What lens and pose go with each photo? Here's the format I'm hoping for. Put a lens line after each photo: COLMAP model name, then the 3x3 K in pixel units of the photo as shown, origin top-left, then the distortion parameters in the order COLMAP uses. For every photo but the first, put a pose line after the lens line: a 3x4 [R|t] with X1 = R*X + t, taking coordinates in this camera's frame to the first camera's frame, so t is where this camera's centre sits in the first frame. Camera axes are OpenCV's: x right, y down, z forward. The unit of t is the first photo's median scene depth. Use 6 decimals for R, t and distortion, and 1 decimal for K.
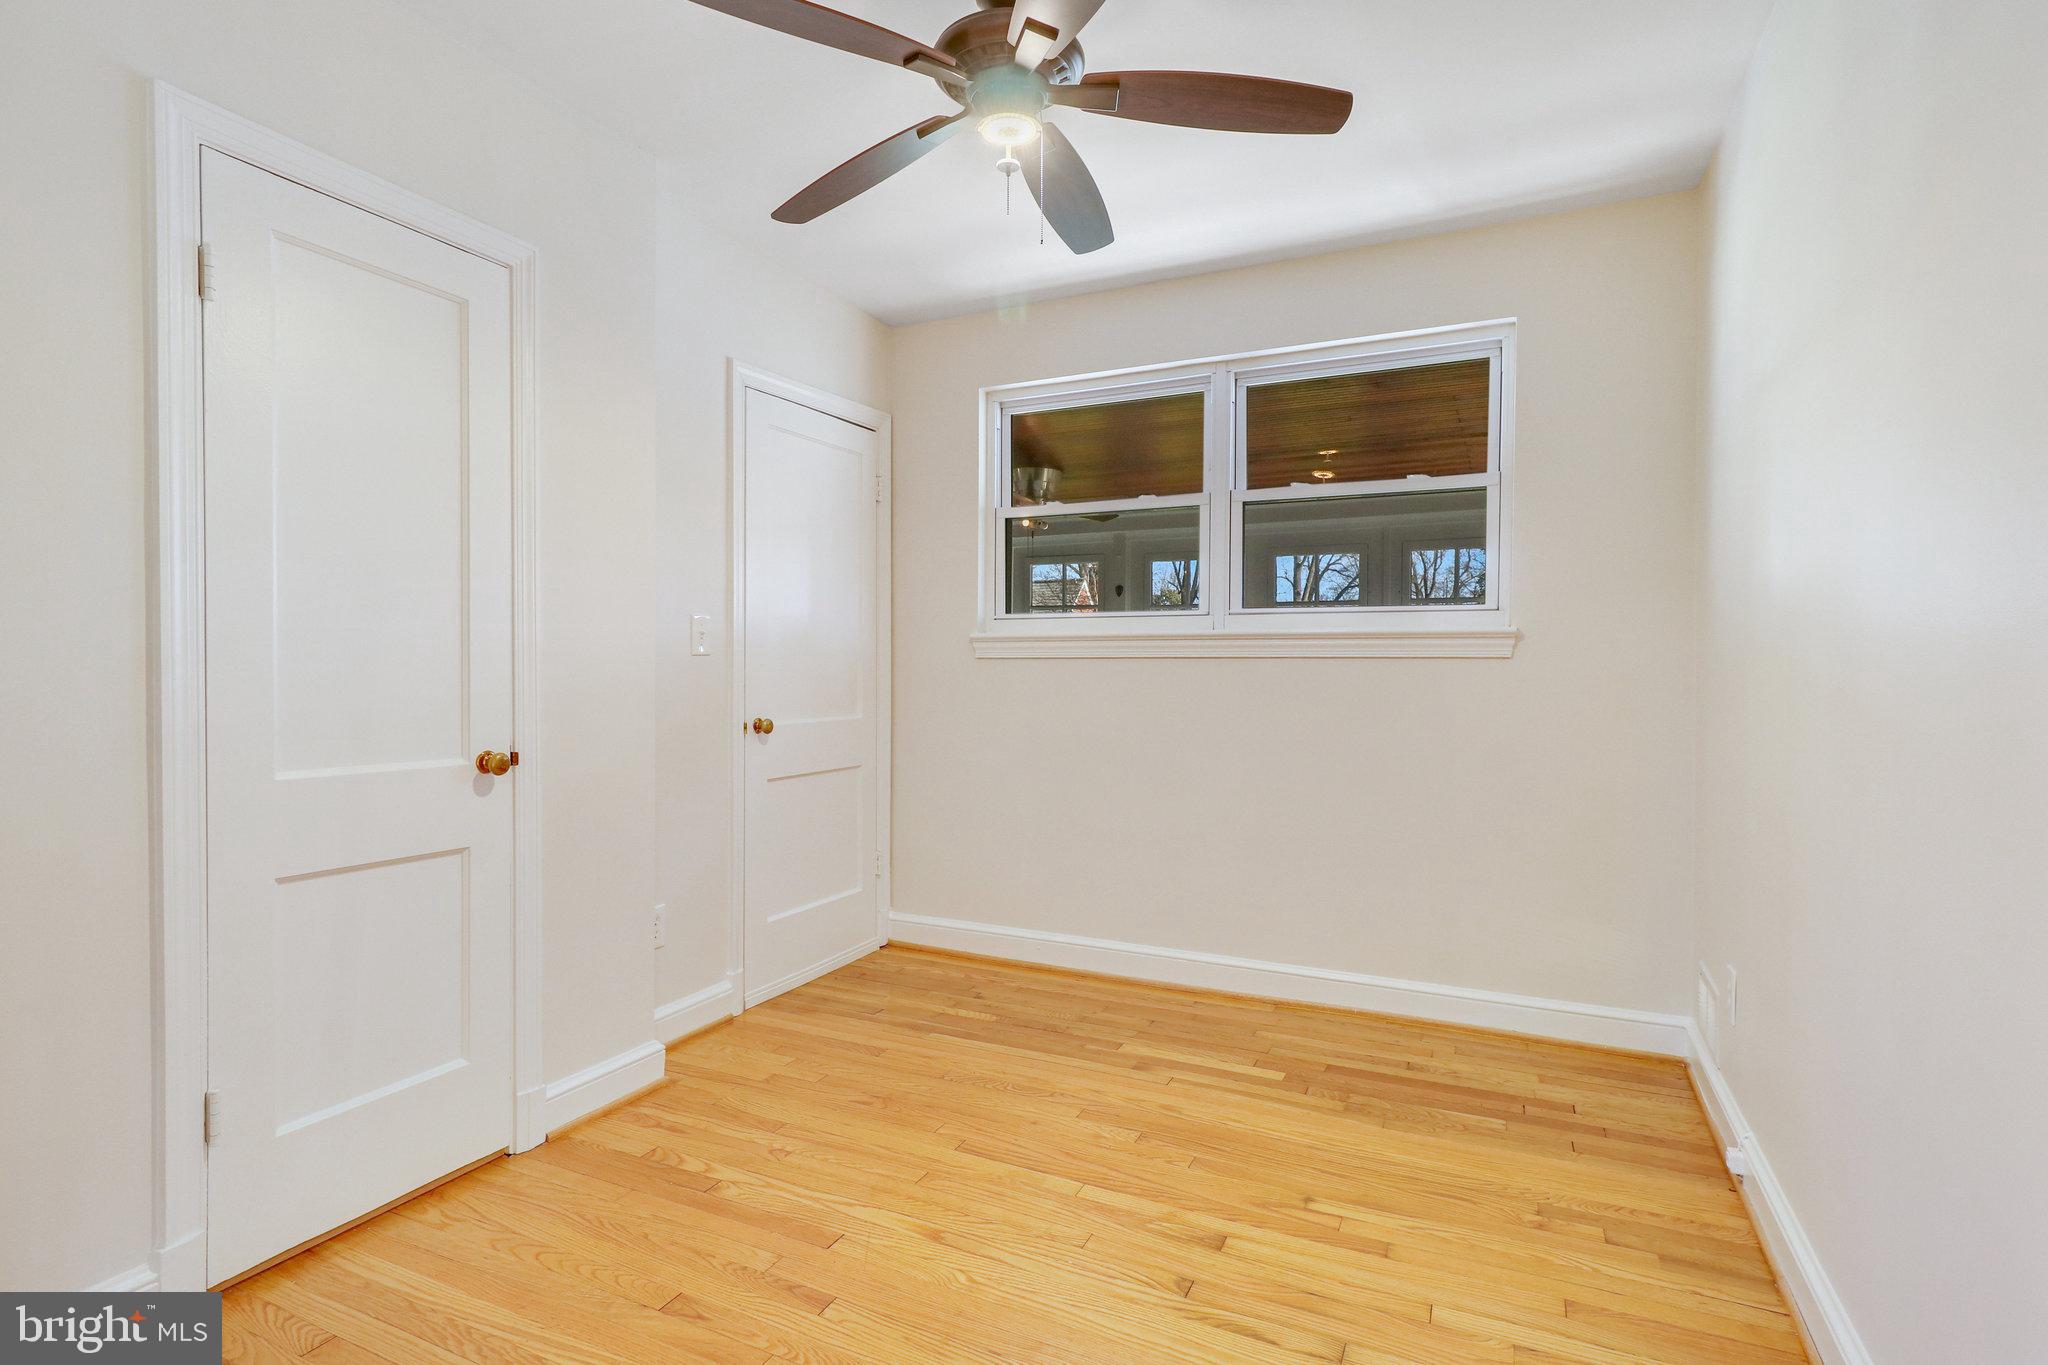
lens RADIAL K [[1022.8, 0, 1027.3], [0, 1022.8, 685.1], [0, 0, 1]] dist [0.001108, 0.000197]
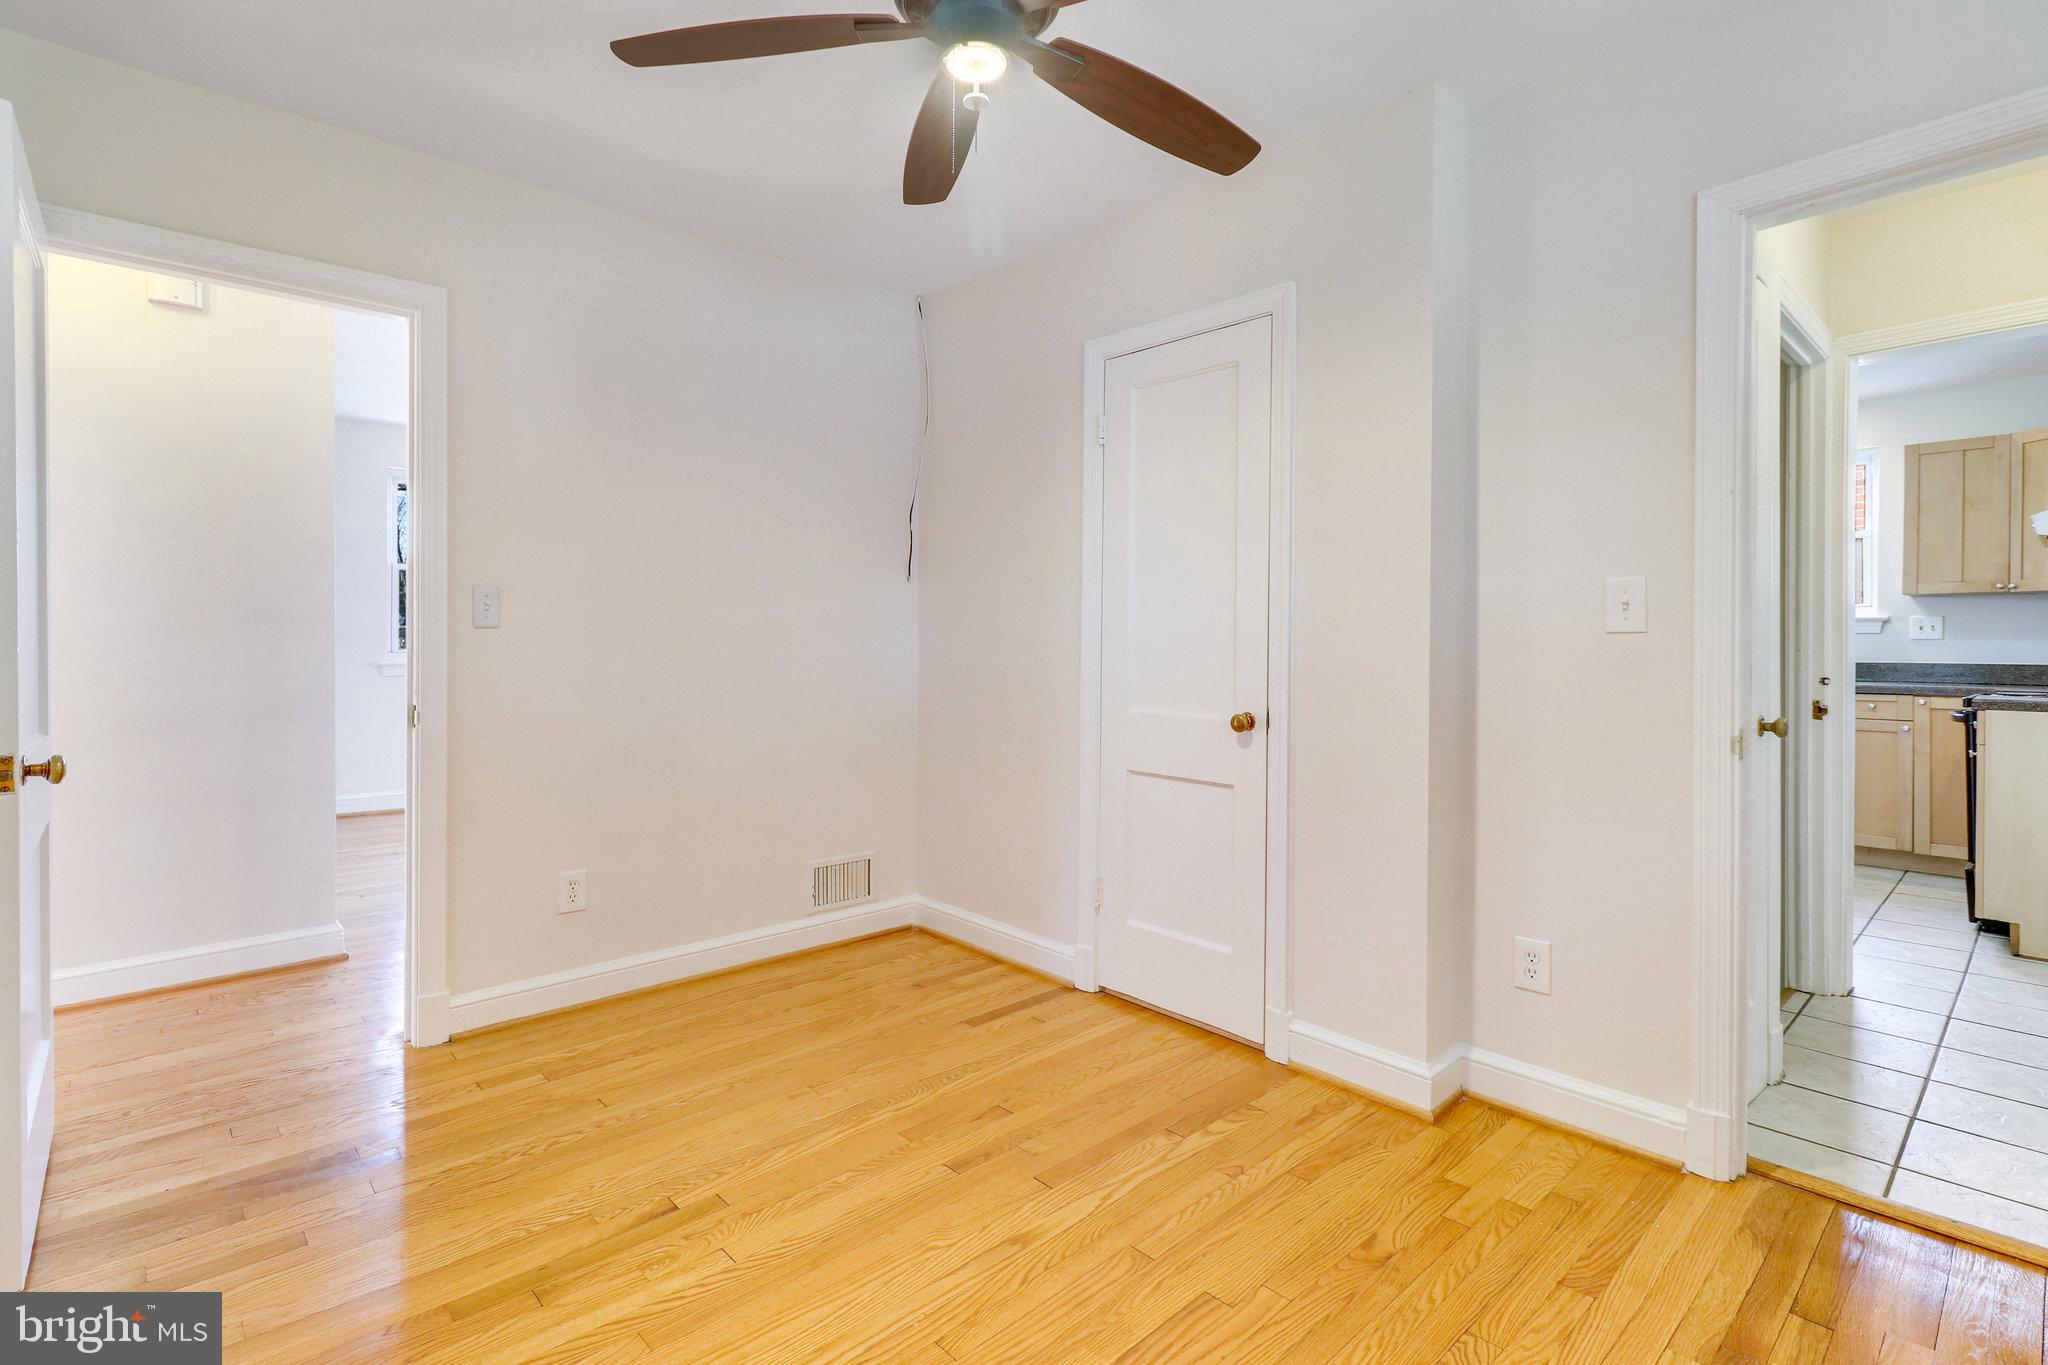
lens RADIAL K [[962.8, 0, 1026.1], [0, 962.8, 648.7], [0, 0, 1]] dist [0.001161, 0.000868]
pose [[-0.373471, -0.004660, -0.927630, 0.659472], [-0.026995, 0.999618, 0.005847, -0.012683], [0.927249, 0.027225, -0.373454, 1.183049]]
